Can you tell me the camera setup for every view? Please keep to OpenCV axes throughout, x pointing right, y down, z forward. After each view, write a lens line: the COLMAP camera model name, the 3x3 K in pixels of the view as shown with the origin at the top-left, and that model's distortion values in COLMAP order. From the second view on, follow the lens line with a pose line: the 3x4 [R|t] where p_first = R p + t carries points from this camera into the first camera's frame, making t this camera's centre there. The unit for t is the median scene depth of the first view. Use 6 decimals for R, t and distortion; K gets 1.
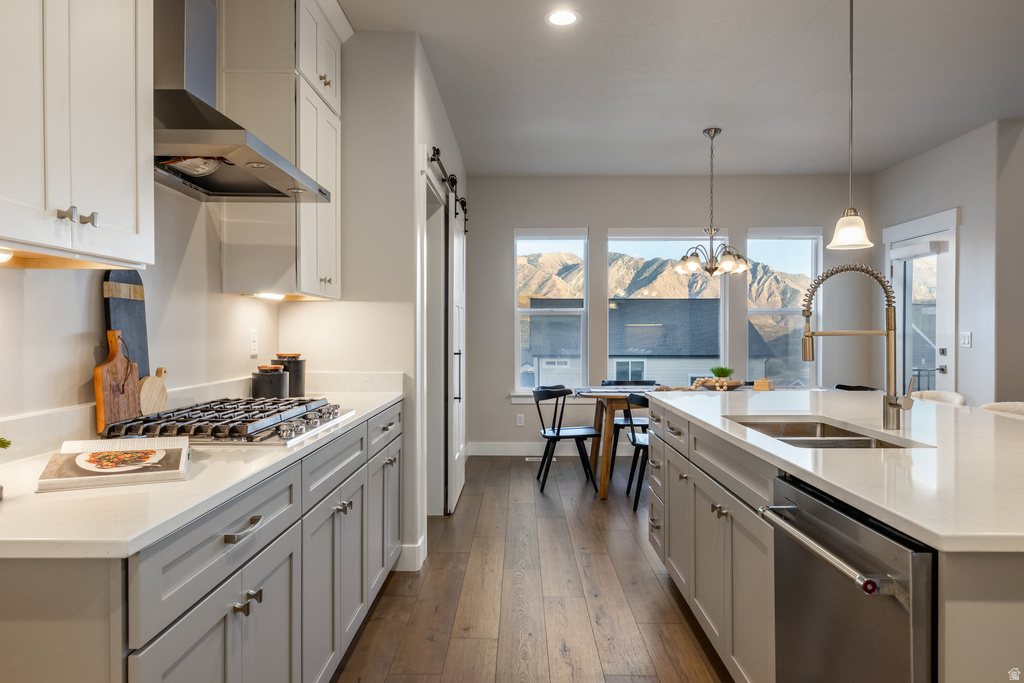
lens RADIAL K [[678.7, 0, 501.2], [0, 678.7, 331.4], [0, 0, 1]] dist [0.005653, -0.002967]
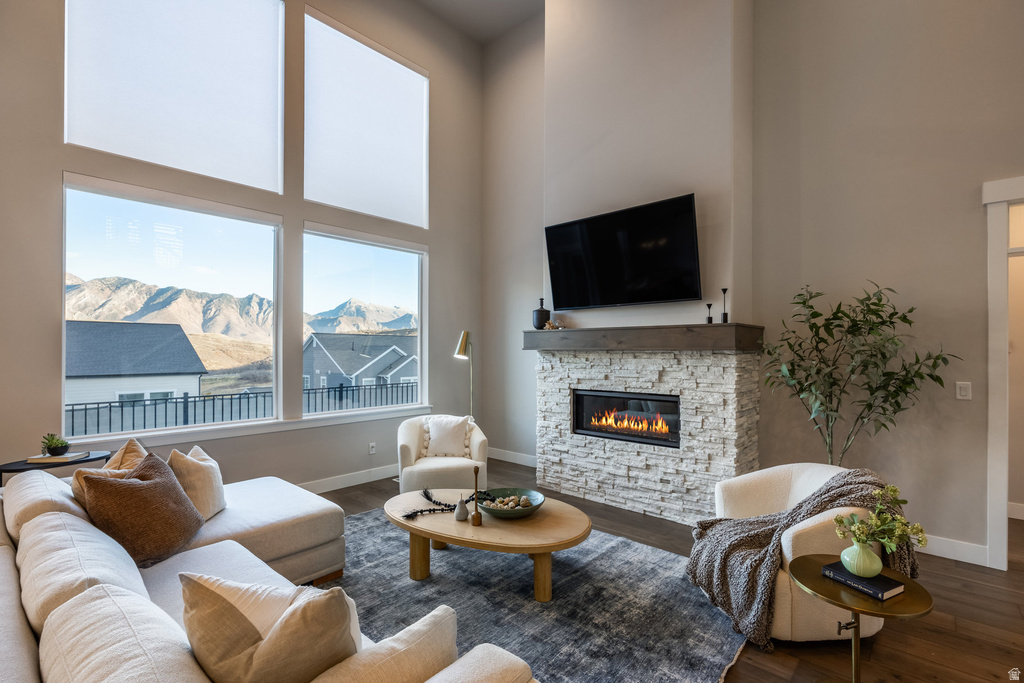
lens RADIAL K [[465.0, 0, 521.2], [0, 465.0, 348.9], [0, 0, 1]] dist [0.012761, -0.002007]
pose [[0.664669, 0.001887, 0.747135, 0.800325], [-0.002459, 0.999997, -0.000338, -0.040973], [-0.747134, -0.001612, 0.664672, 0.073329]]
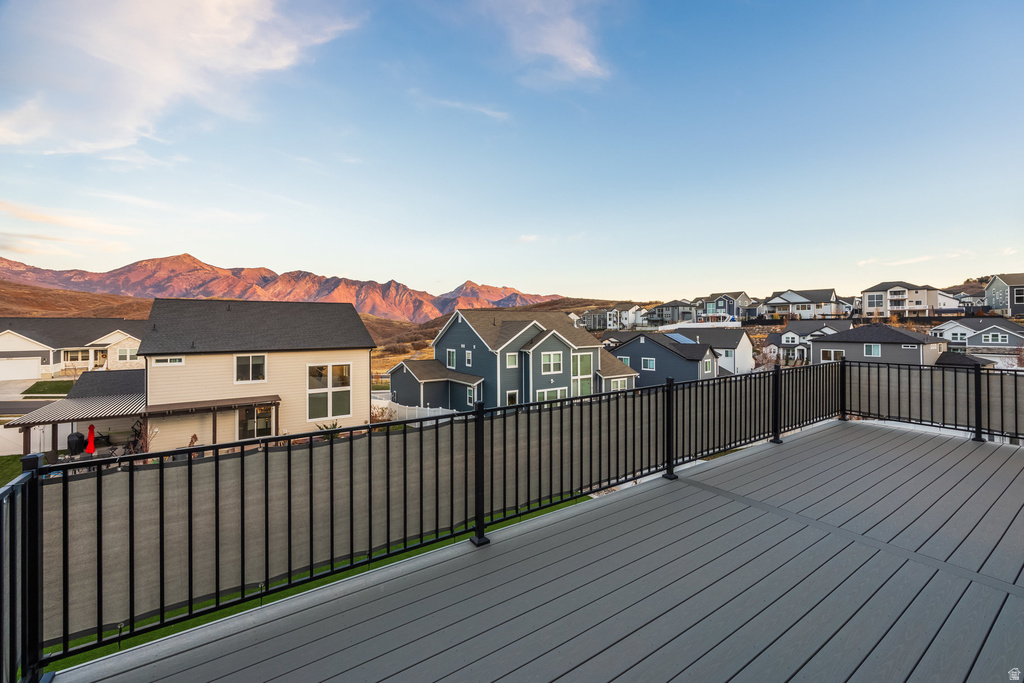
lens RADIAL K [[420.9, 0, 492.6], [0, 420.9, 323.2], [0, 0, 1]] dist [-0.008878, 0.001591]
pose [[0.844808, -0.002959, 0.535061, 0.863201], [0.006022, 0.999974, -0.003979, -0.027143], [-0.535035, 0.006583, 0.844804, 1.043988]]
